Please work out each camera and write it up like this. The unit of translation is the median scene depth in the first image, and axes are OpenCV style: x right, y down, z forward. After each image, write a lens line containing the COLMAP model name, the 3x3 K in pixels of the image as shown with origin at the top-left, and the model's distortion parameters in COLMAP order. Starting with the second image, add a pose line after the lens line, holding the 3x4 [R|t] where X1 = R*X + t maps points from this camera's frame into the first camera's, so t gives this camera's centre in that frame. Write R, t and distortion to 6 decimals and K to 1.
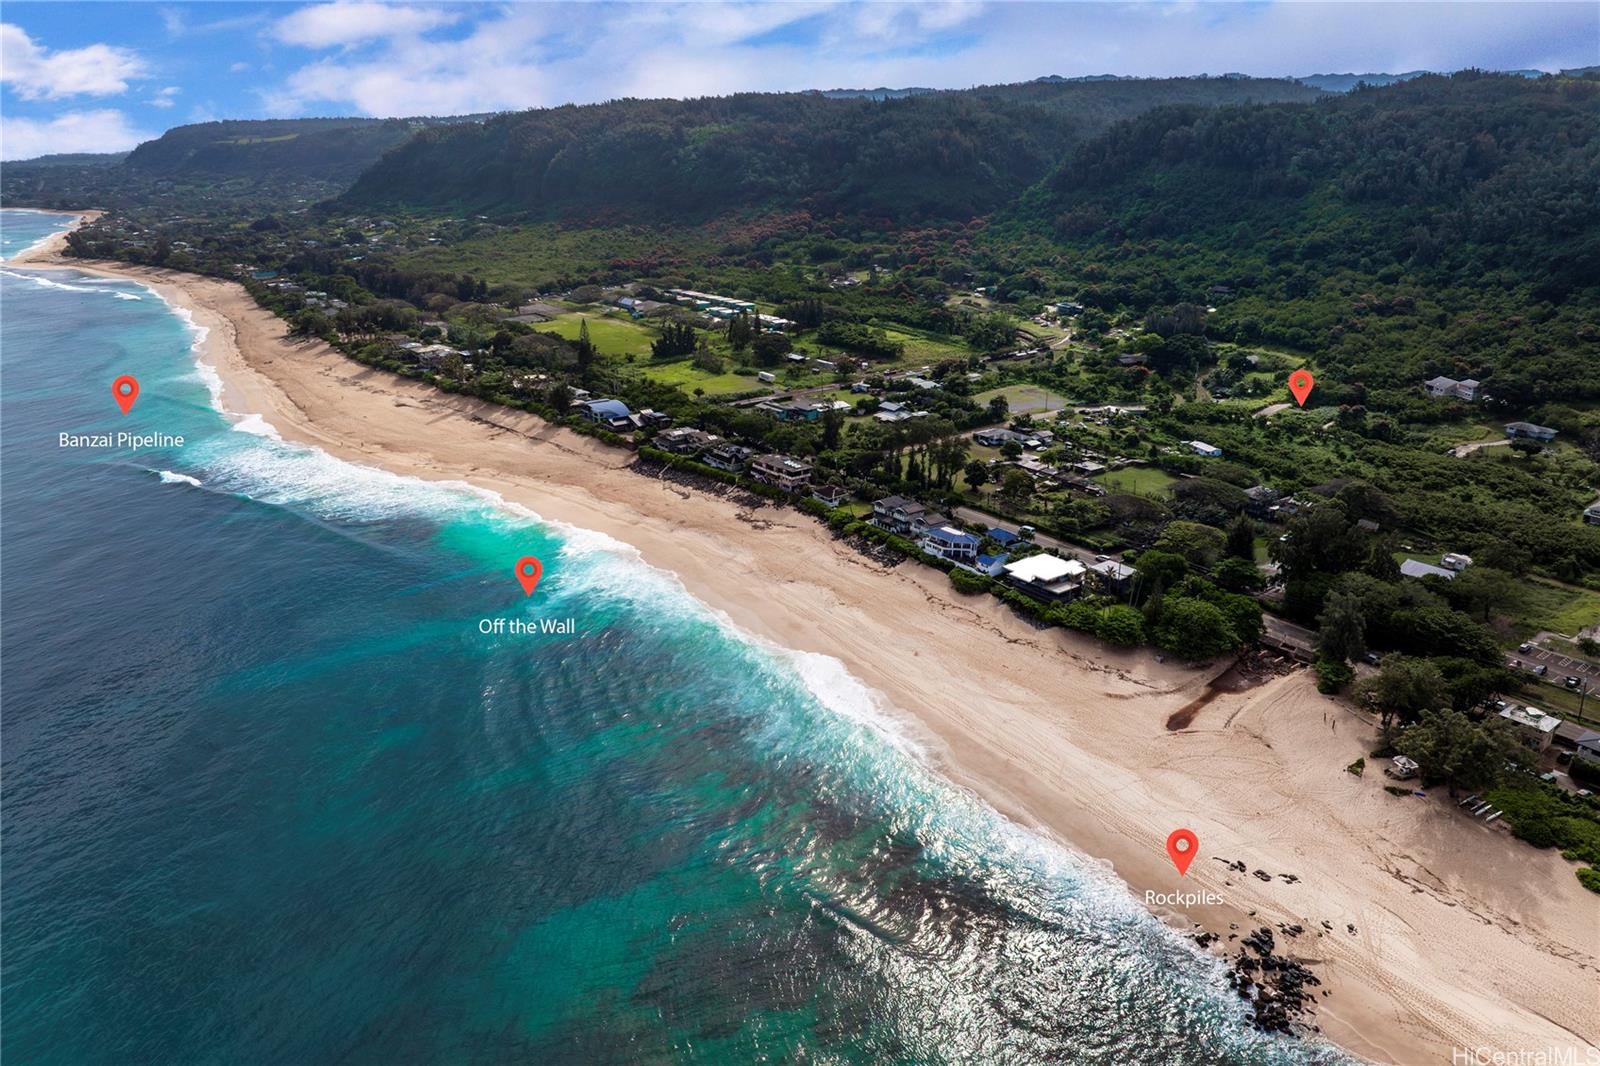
lens RADIAL K [[1111.7, 0, 801.8], [0, 1111.7, 536.2], [0, 0, 1]] dist [0.000321, 0.000174]
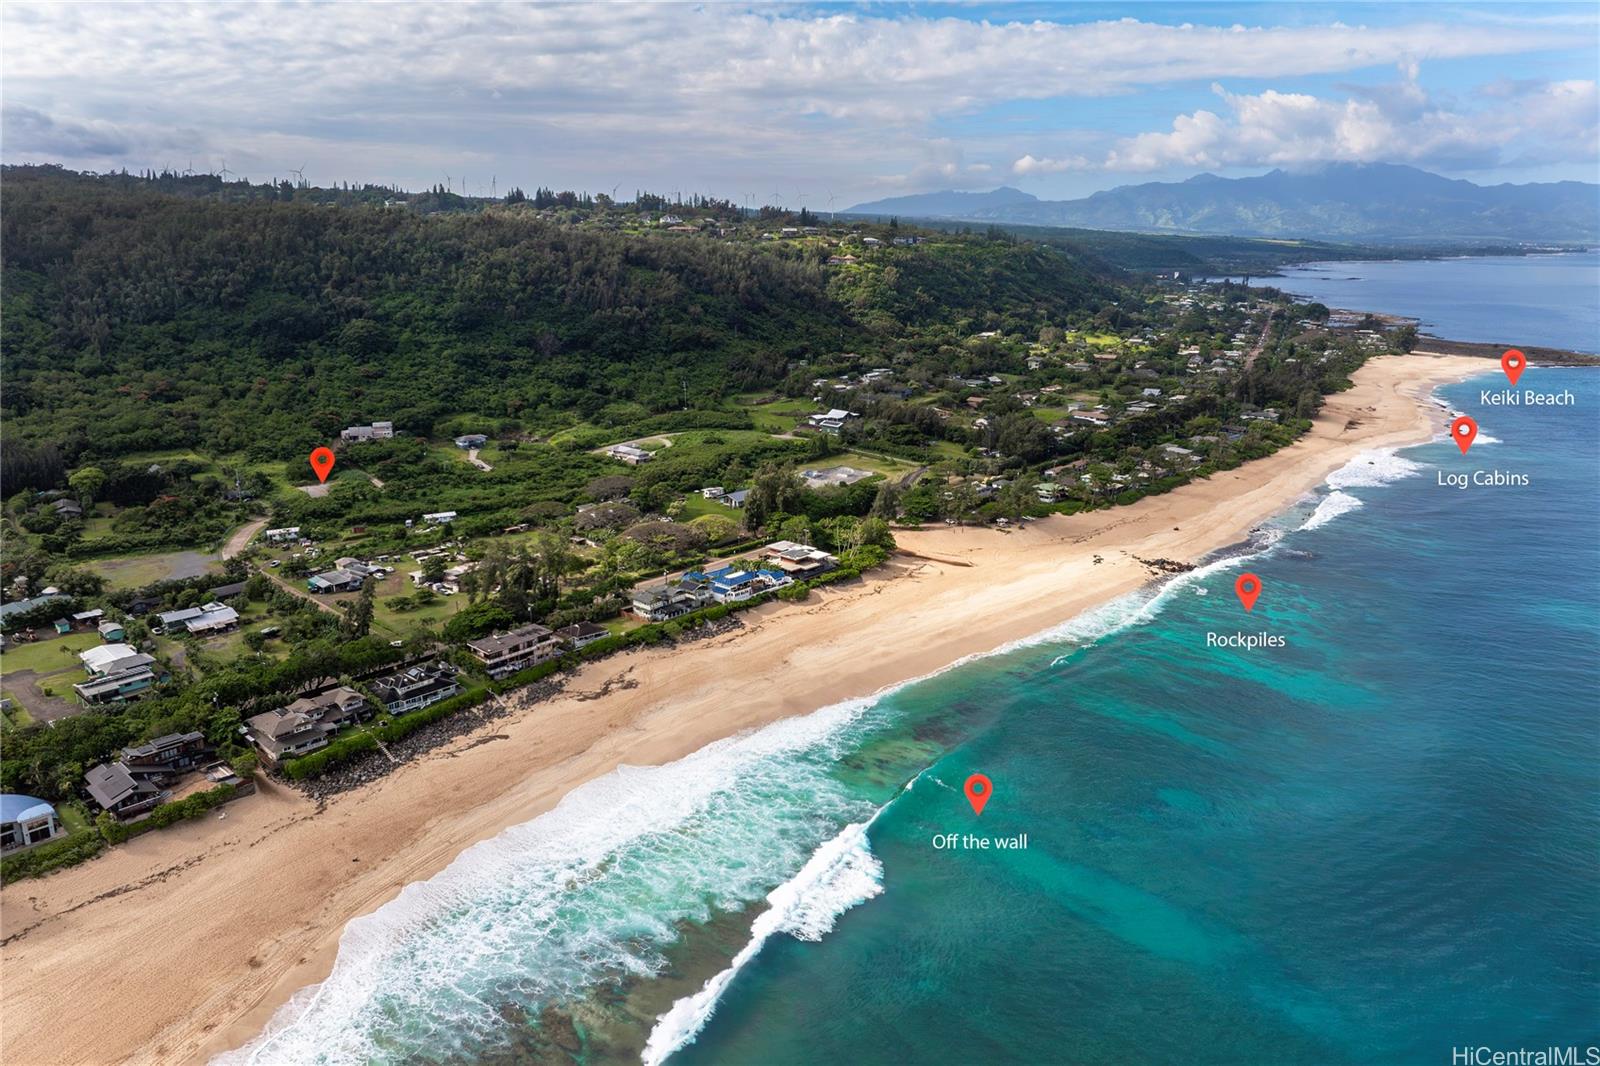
lens RADIAL K [[1097.6, 0, 807.5], [0, 1097.6, 530.8], [0, 0, 1]] dist [-0.006255, -0.002184]
pose [[-0.143978, -0.277323, 0.949927, -0.772954], [0.338969, 0.888036, 0.310631, -0.307523], [-0.929715, 0.366720, -0.033854, 0.810429]]
